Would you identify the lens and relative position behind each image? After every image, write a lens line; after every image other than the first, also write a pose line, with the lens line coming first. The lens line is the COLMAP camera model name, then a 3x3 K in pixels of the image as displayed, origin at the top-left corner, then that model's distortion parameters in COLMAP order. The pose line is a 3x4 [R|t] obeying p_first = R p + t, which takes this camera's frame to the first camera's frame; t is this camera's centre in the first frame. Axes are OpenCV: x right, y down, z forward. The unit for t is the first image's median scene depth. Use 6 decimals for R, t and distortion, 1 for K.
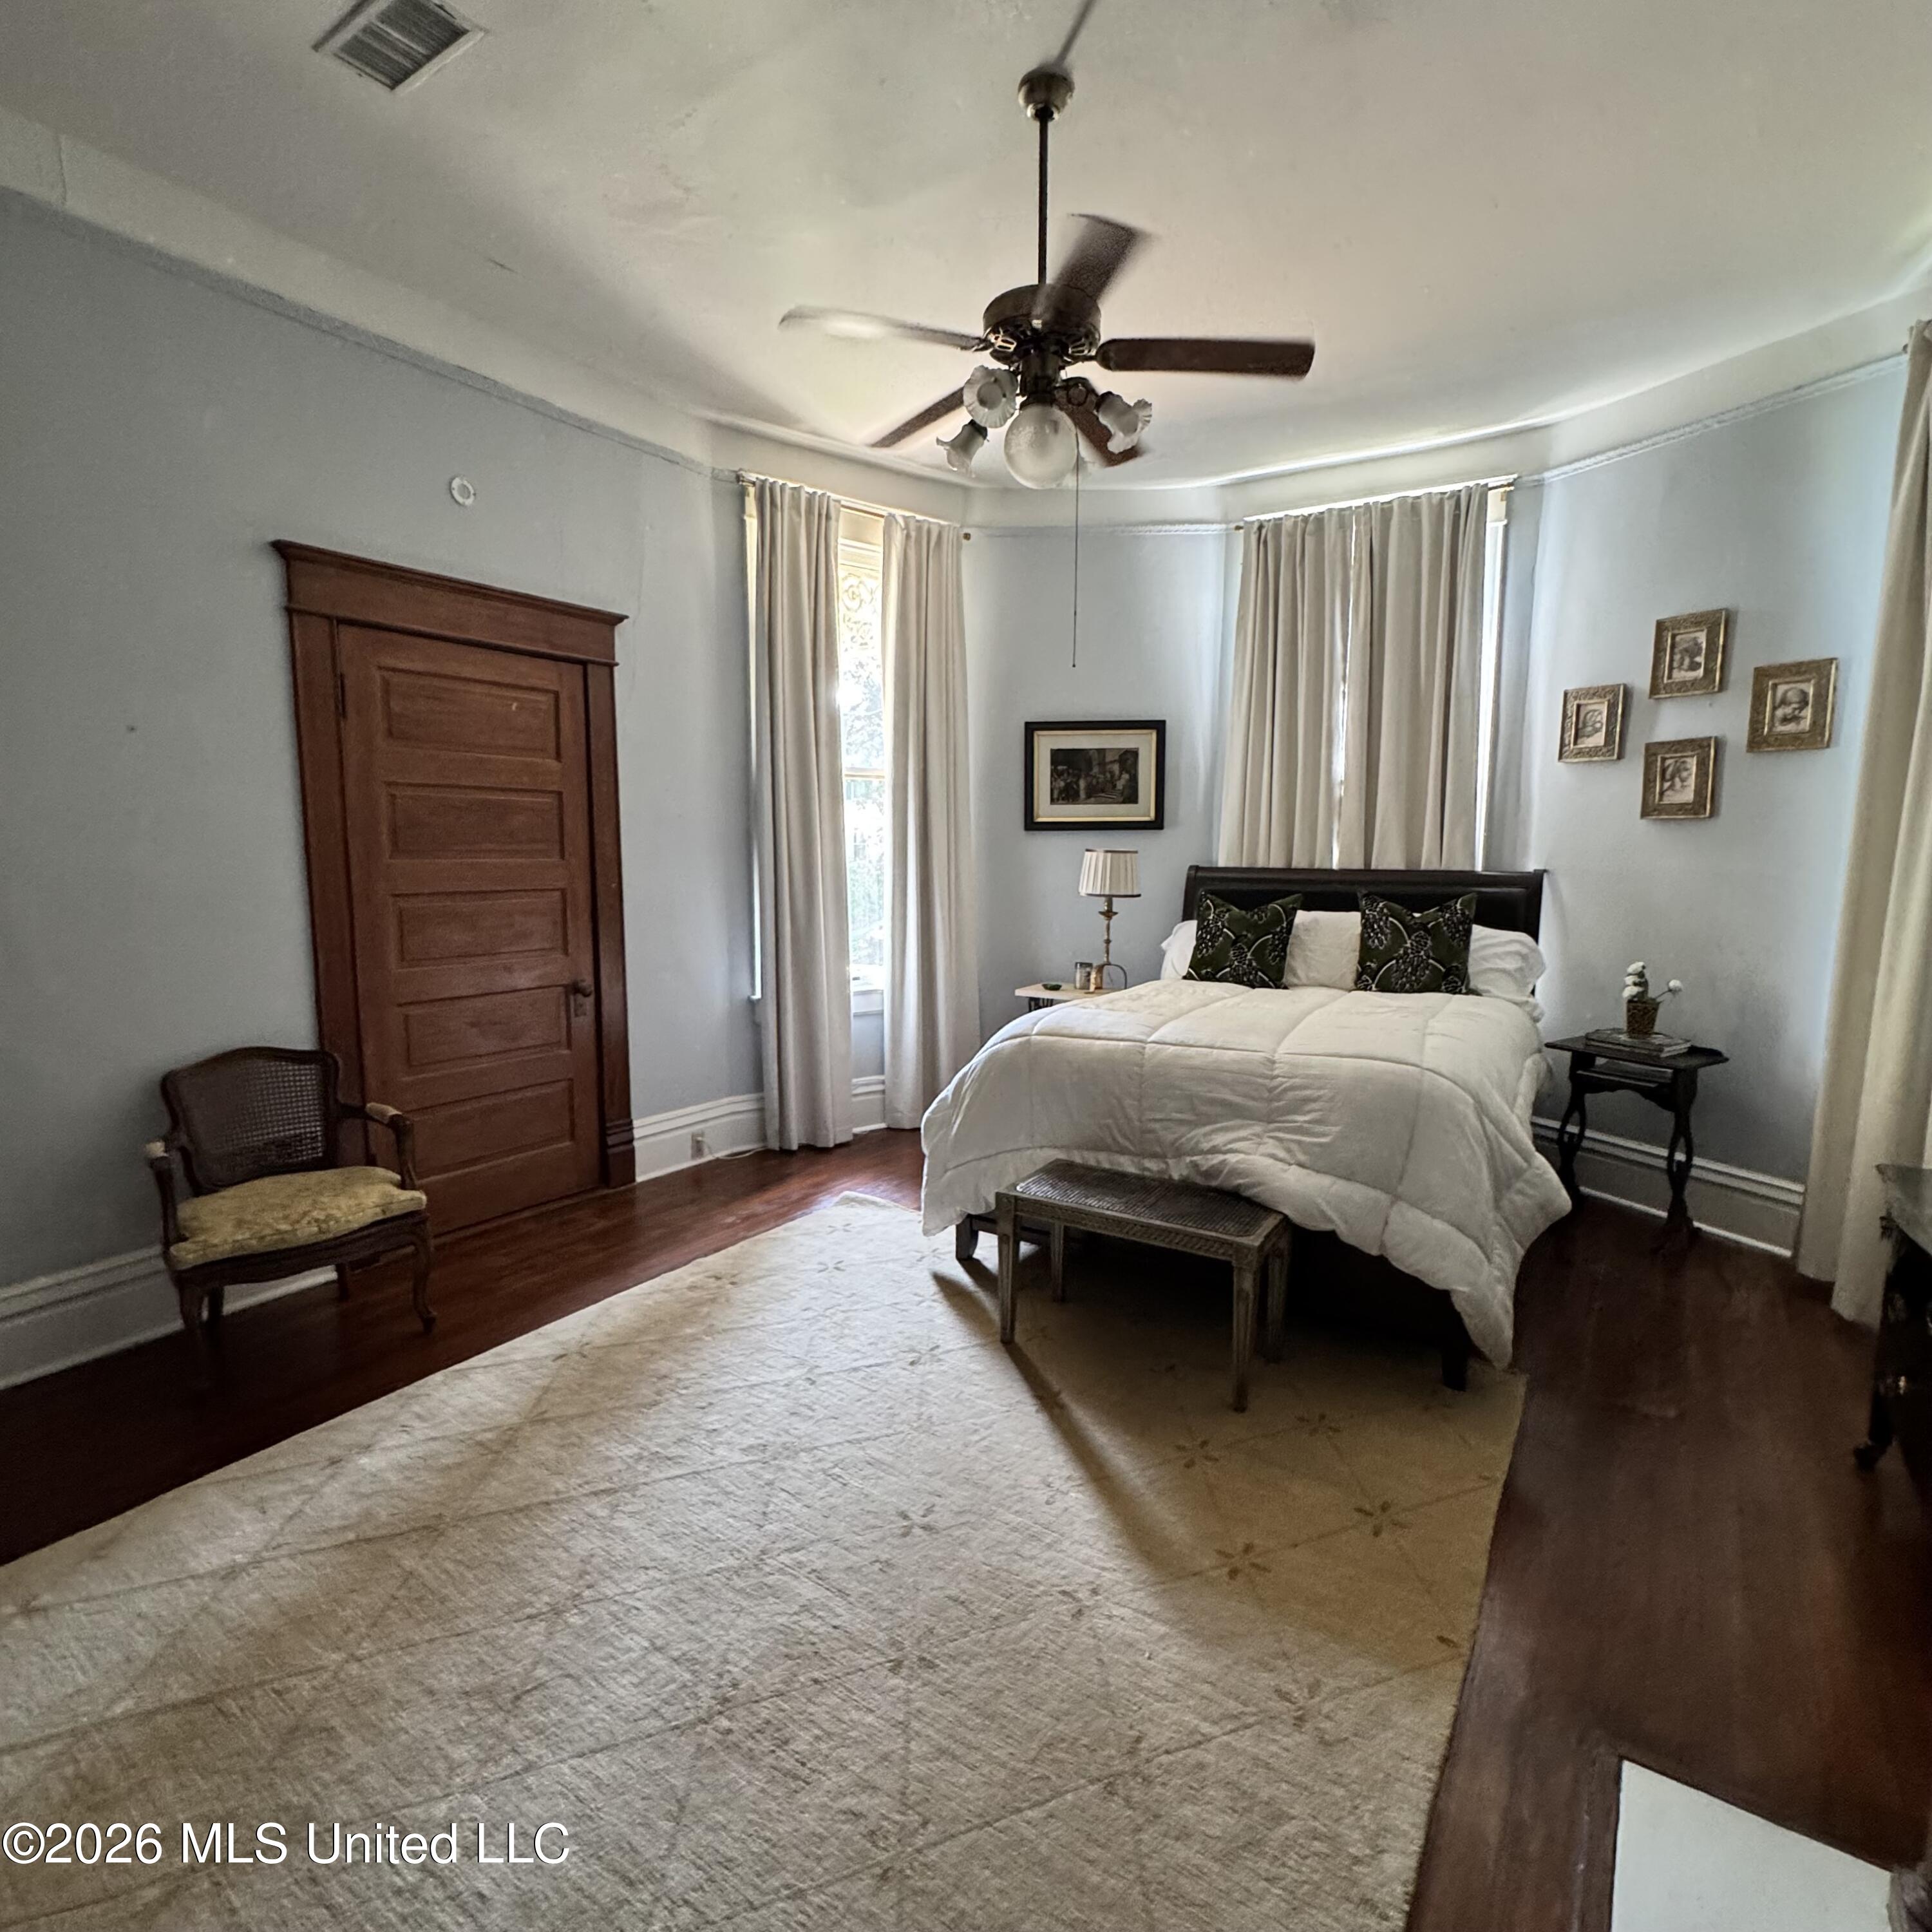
lens RADIAL K [[1033.1, 0, 966.2], [0, 1033.1, 967.8], [0, 0, 1]] dist [-0.002326, -0.000318]
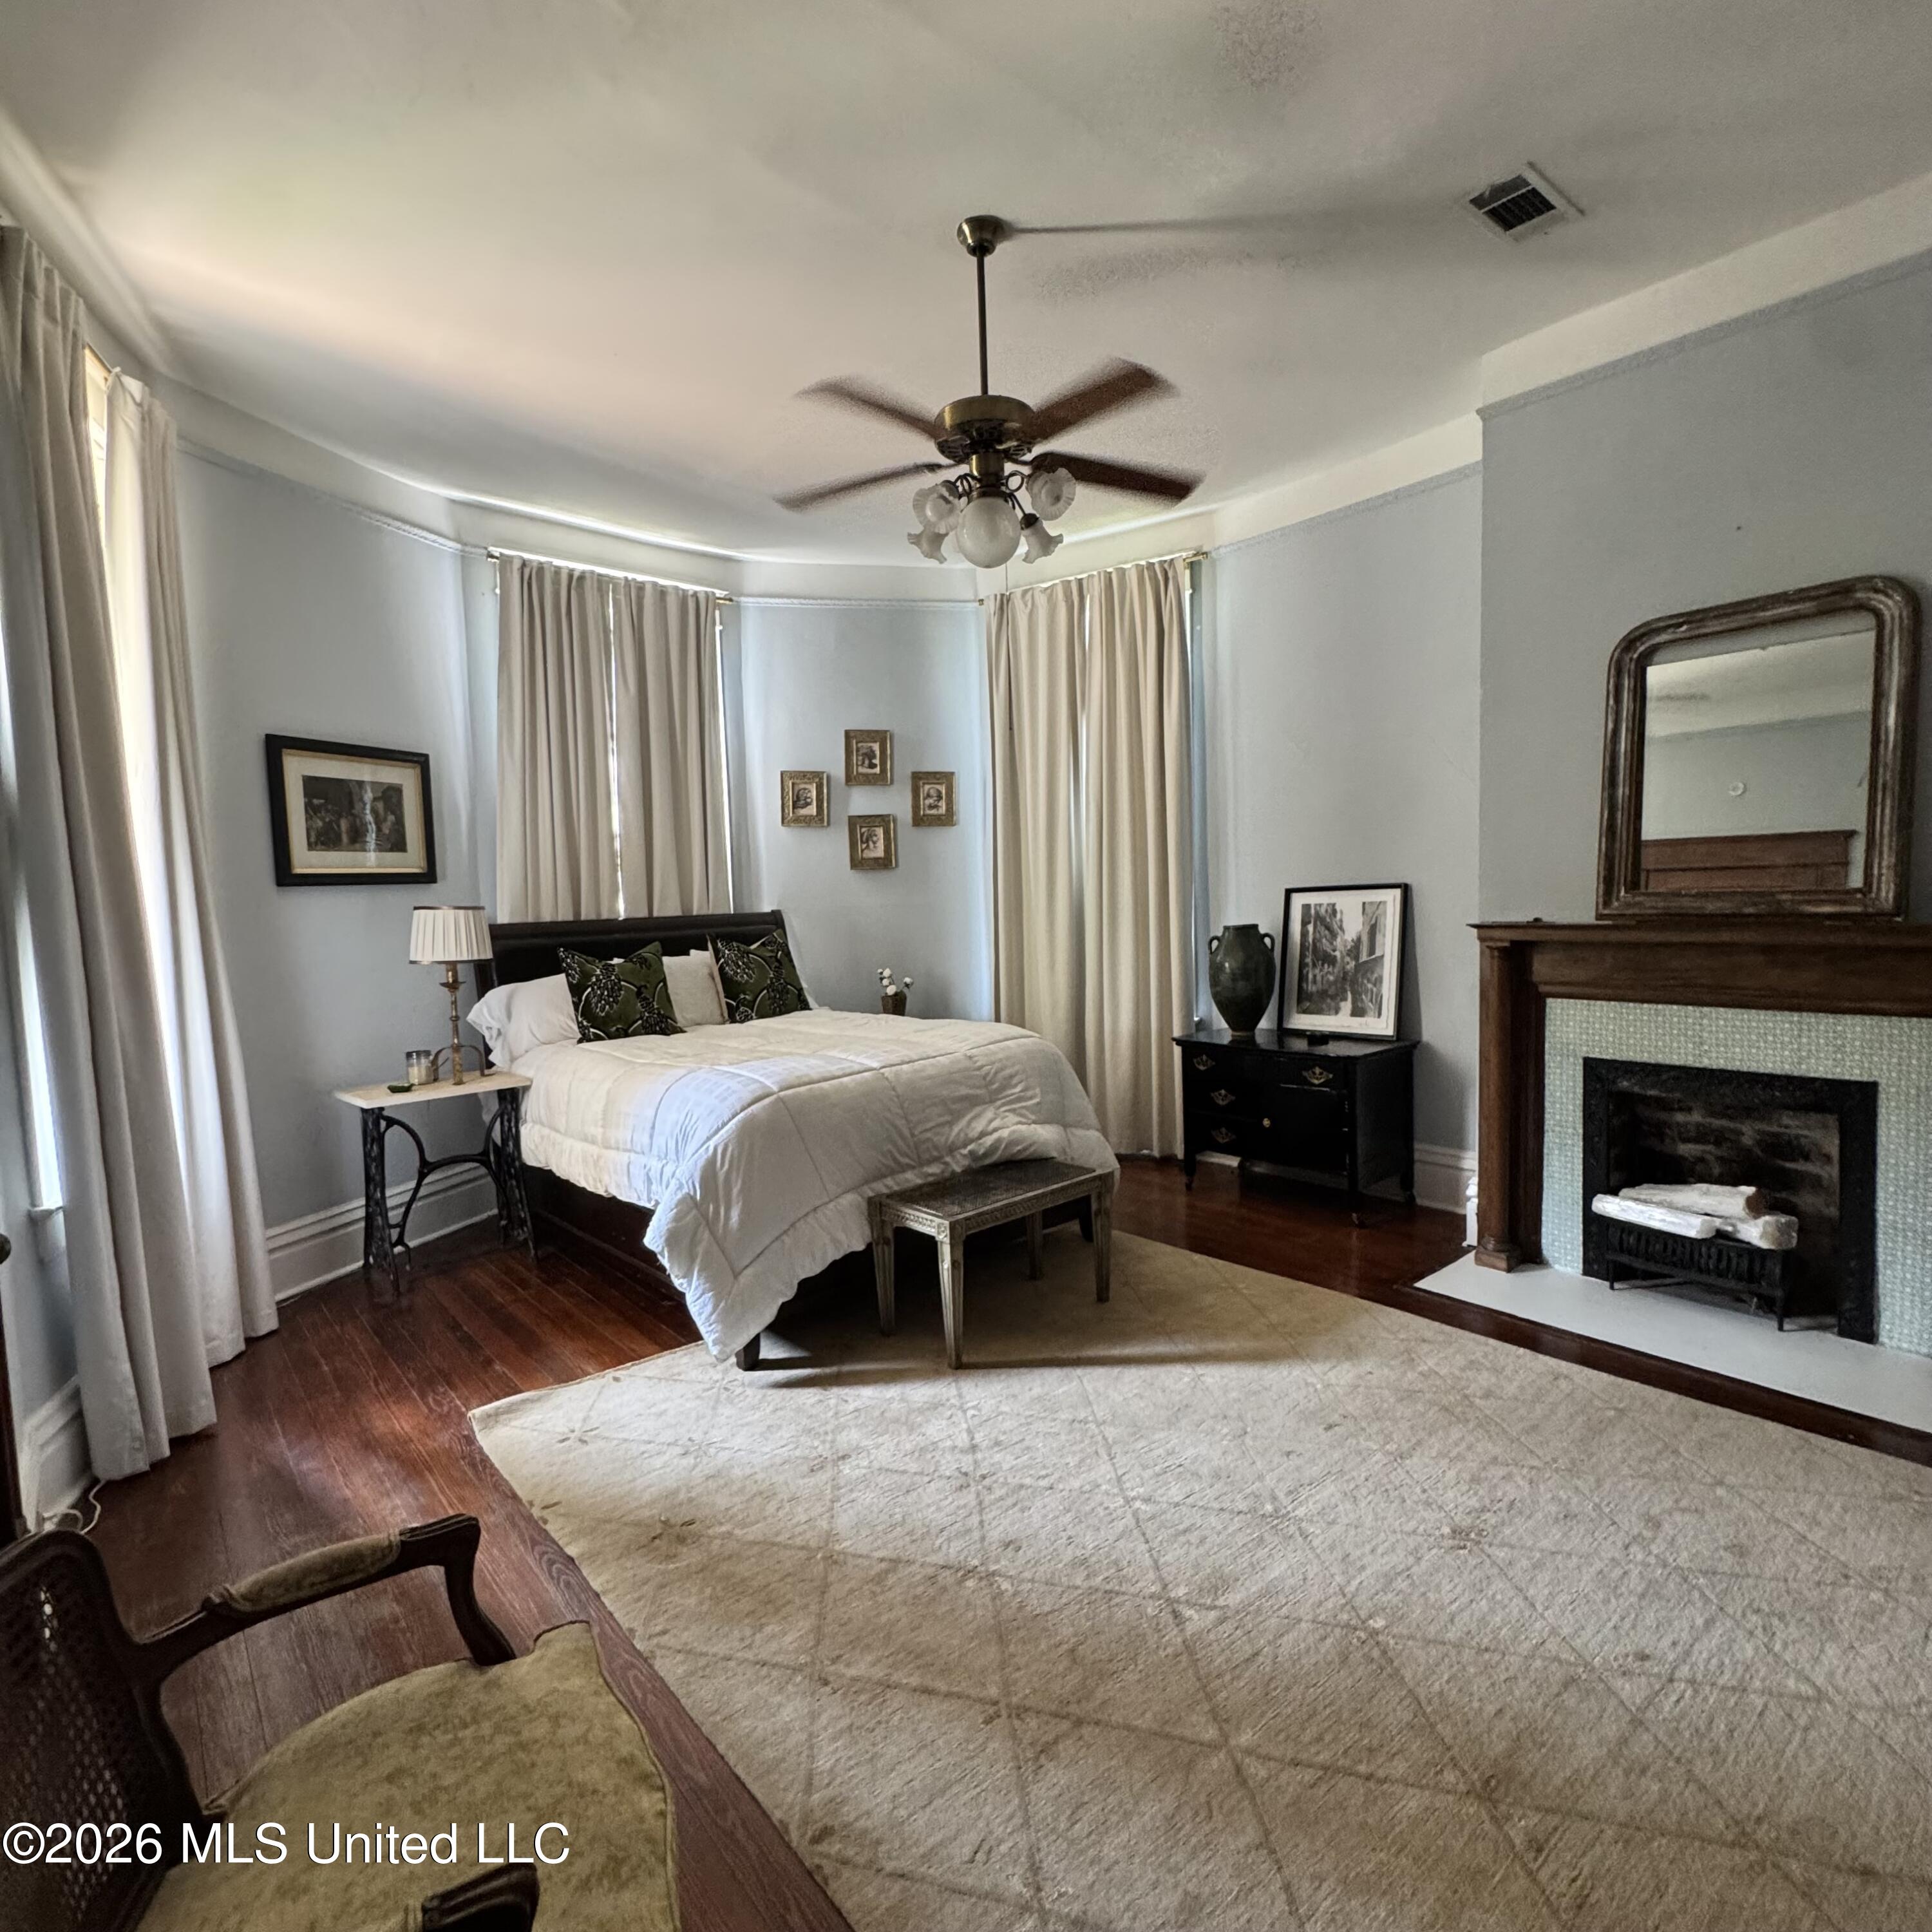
lens RADIAL K [[1033.1, 0, 963.2], [0, 1033.1, 969.7], [0, 0, 1]] dist [-0.002326, -0.000318]
pose [[0.276503, -0.086880, 0.957078, -0.622614], [0.146377, 0.988092, 0.047407, -0.051352], [-0.949800, 0.126986, 0.285928, 0.447858]]
